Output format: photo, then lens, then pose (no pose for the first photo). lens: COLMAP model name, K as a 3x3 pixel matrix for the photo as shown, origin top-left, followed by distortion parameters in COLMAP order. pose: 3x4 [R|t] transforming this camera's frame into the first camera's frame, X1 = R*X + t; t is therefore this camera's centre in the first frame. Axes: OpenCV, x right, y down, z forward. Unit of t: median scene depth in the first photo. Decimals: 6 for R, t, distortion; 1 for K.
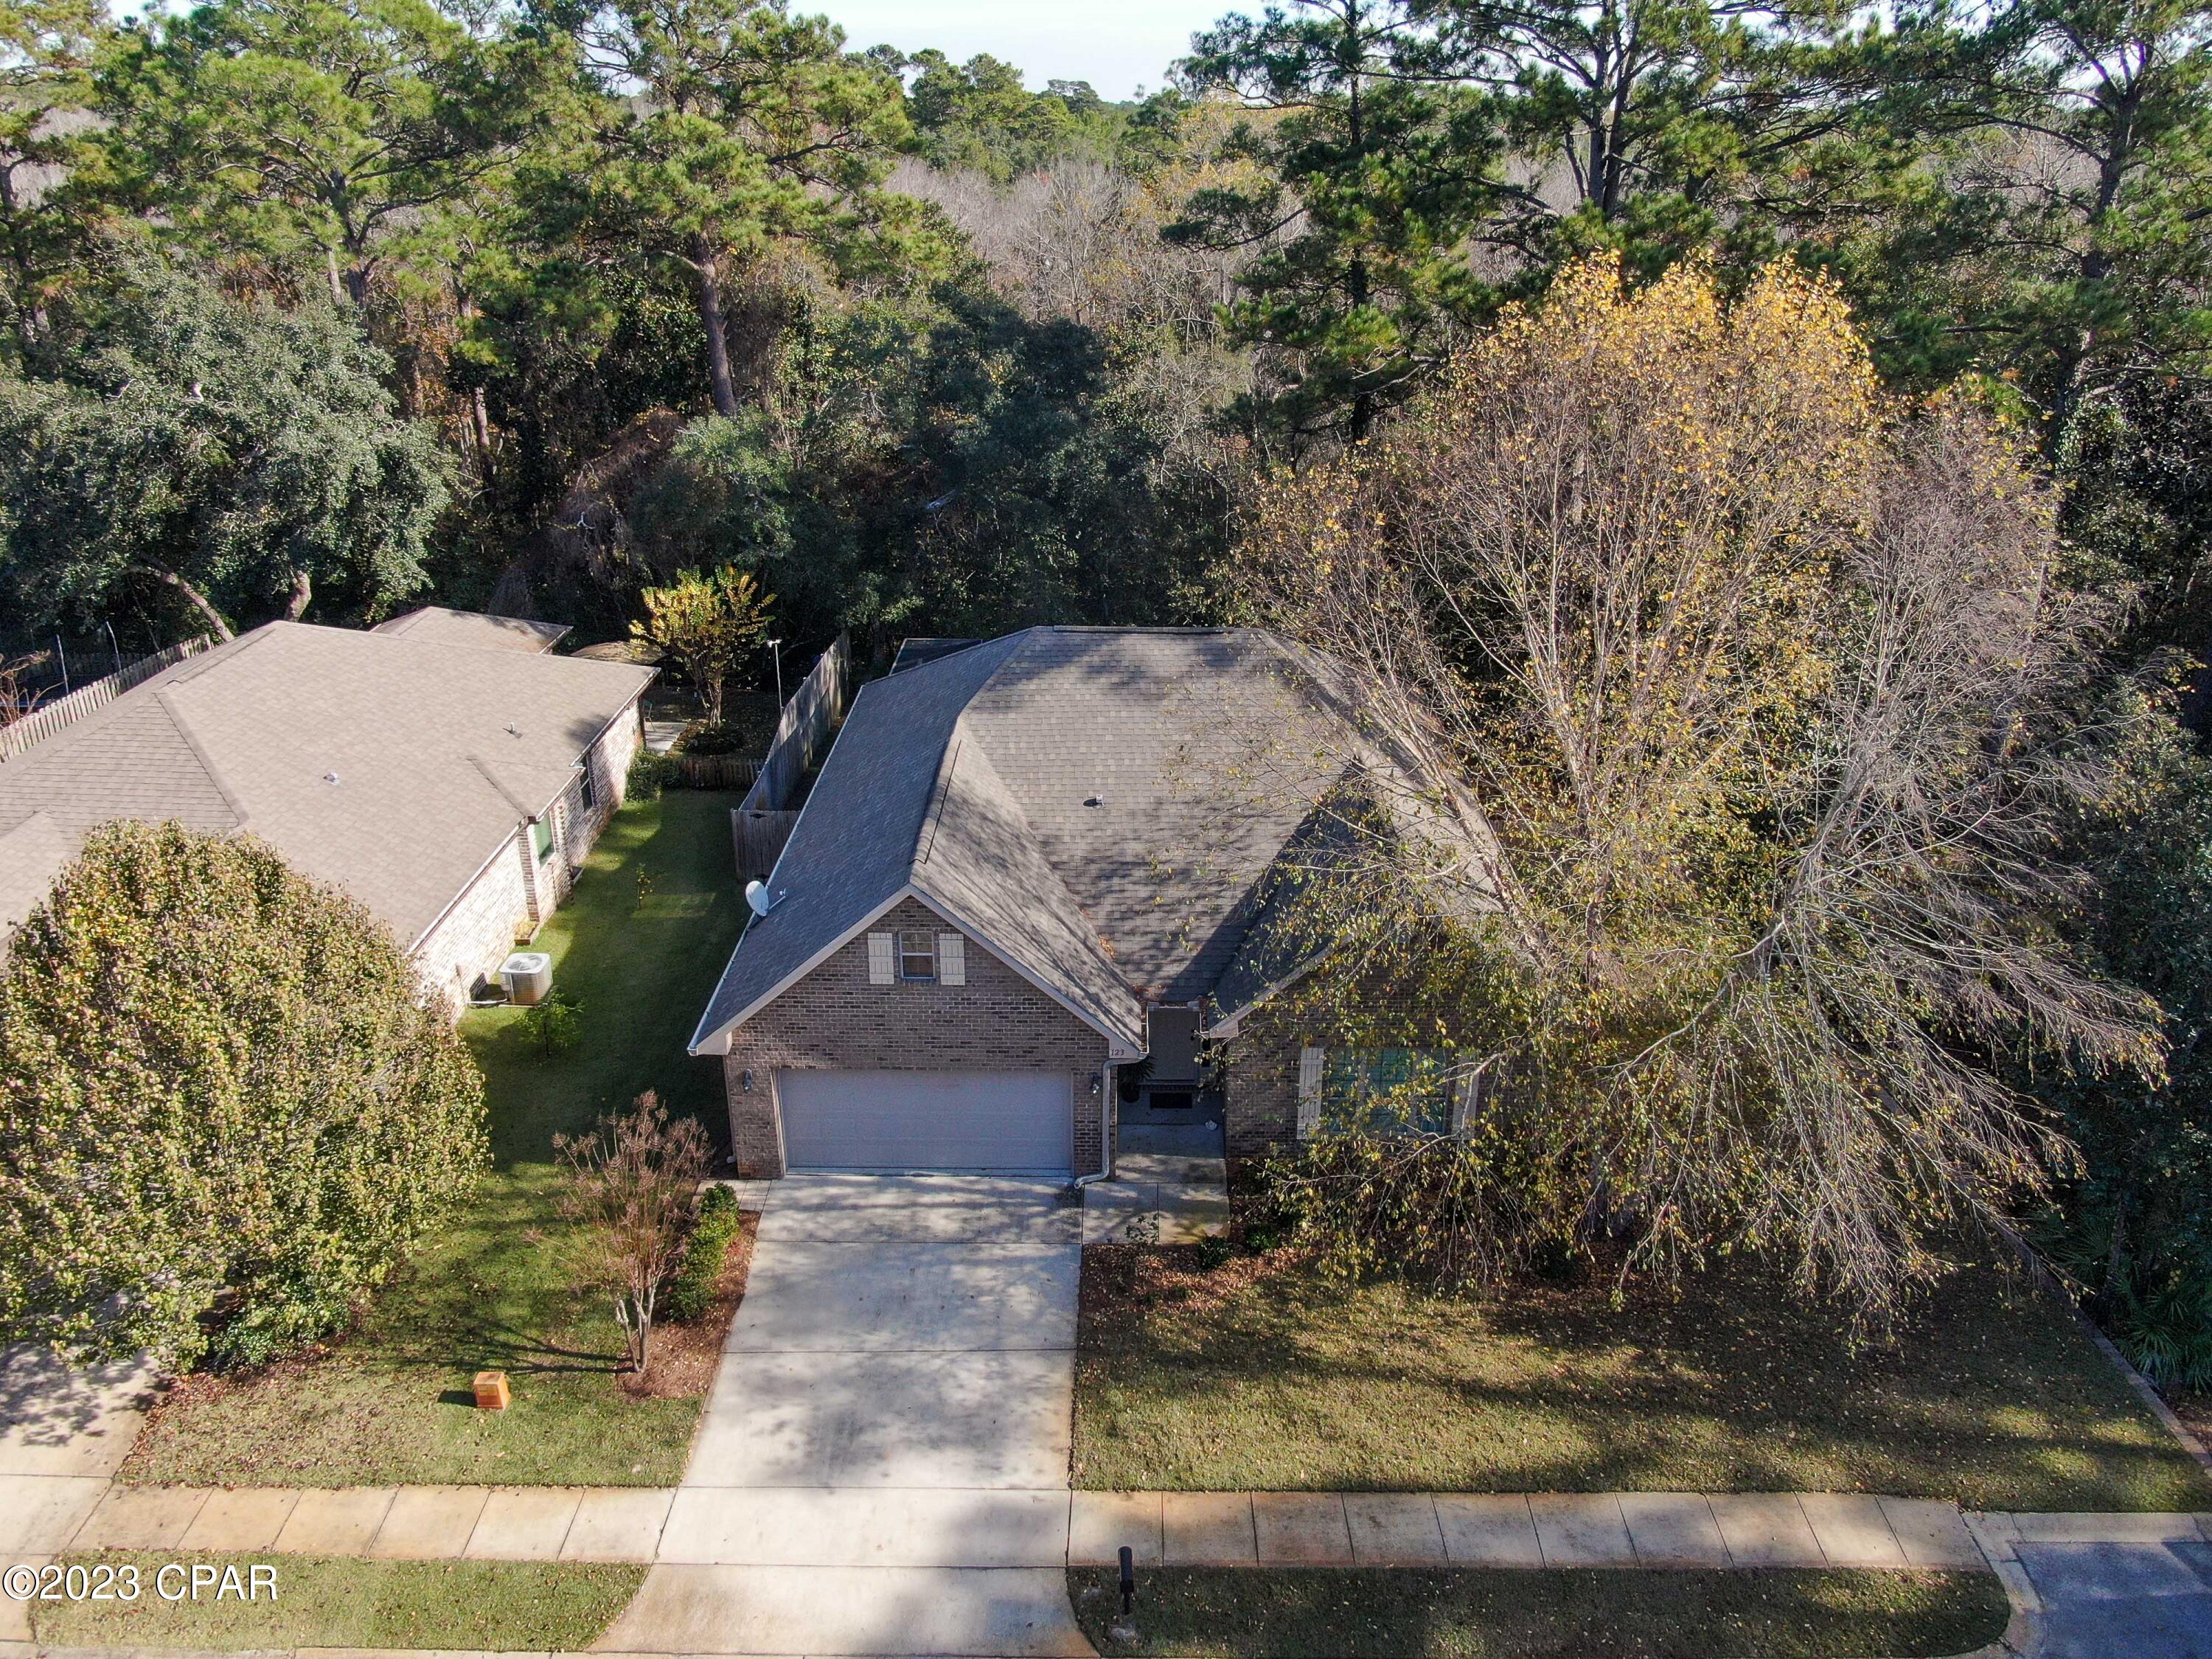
lens RADIAL K [[1803.8, 0, 1108.4], [0, 1803.8, 780.2], [0, 0, 1]] dist [0.010838, -0.007293]
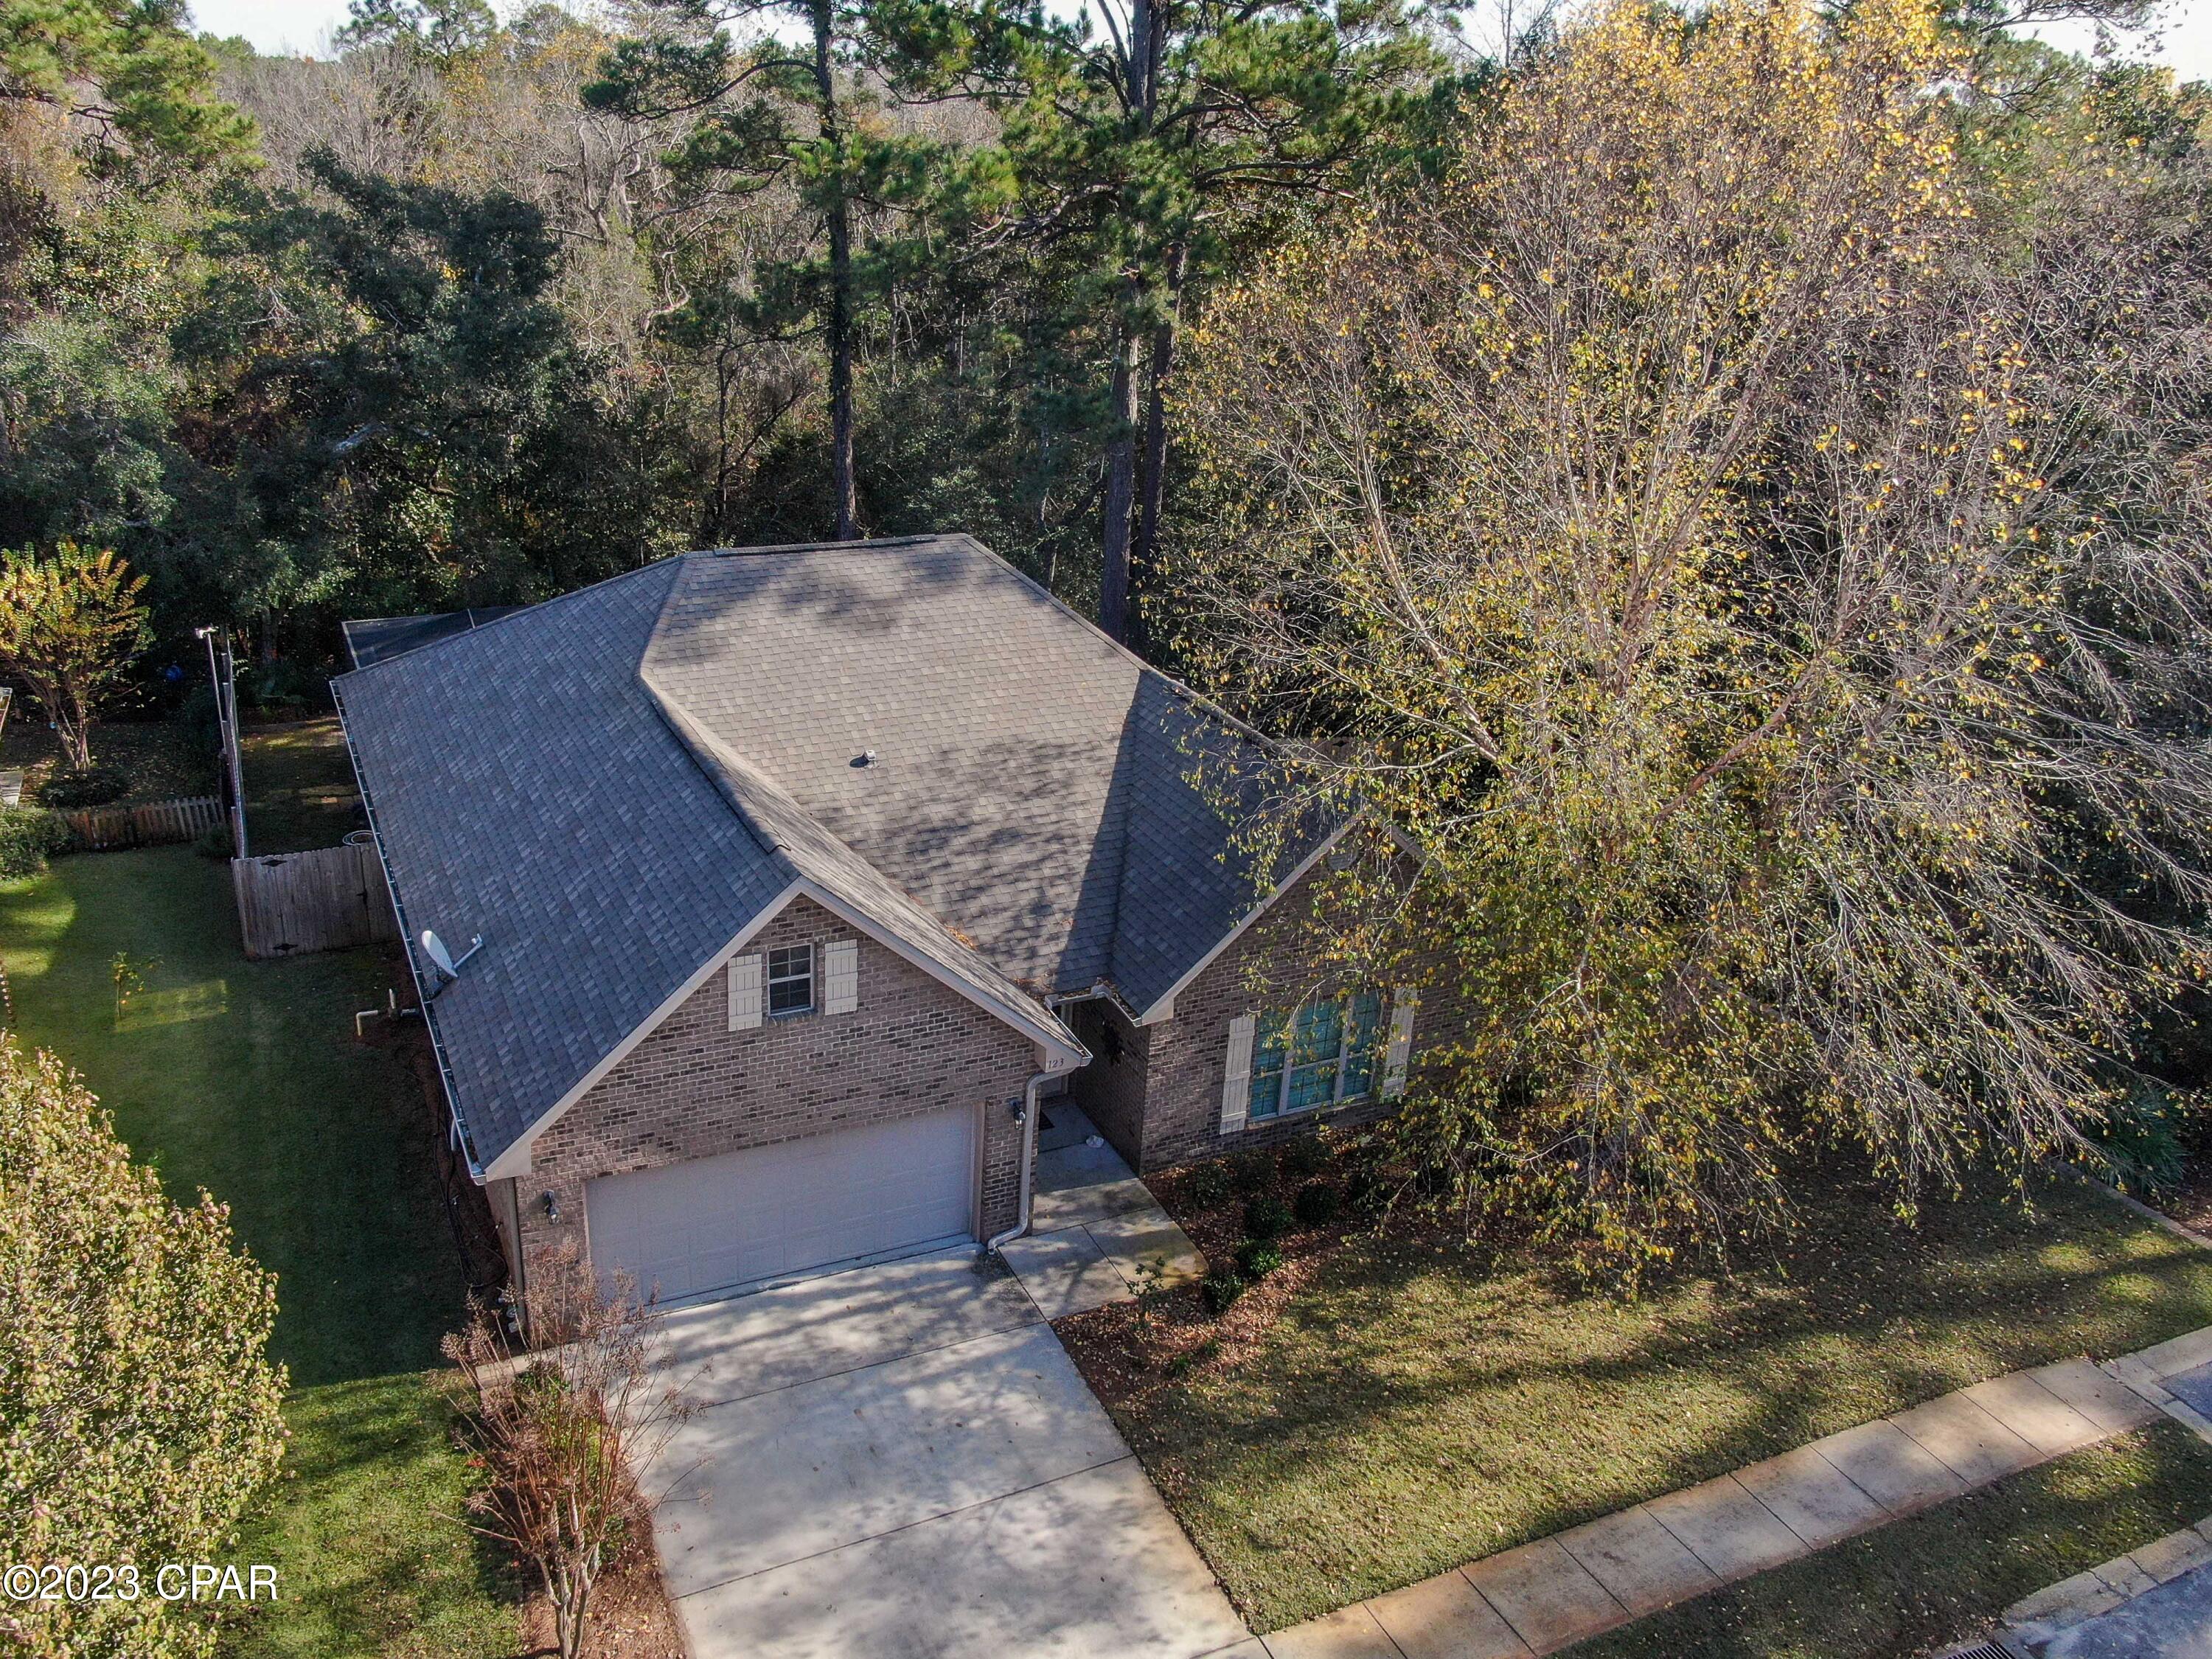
lens RADIAL K [[1912.4, 0, 1106.0], [0, 1912.4, 829.5], [0, 0, 1]] dist [-0.004873, 0.011343]
pose [[0.905065, -0.136238, 0.402860, -0.290676], [0.127569, 0.990647, 0.048419, 0.017599], [-0.405689, 0.007570, 0.913980, 0.259246]]
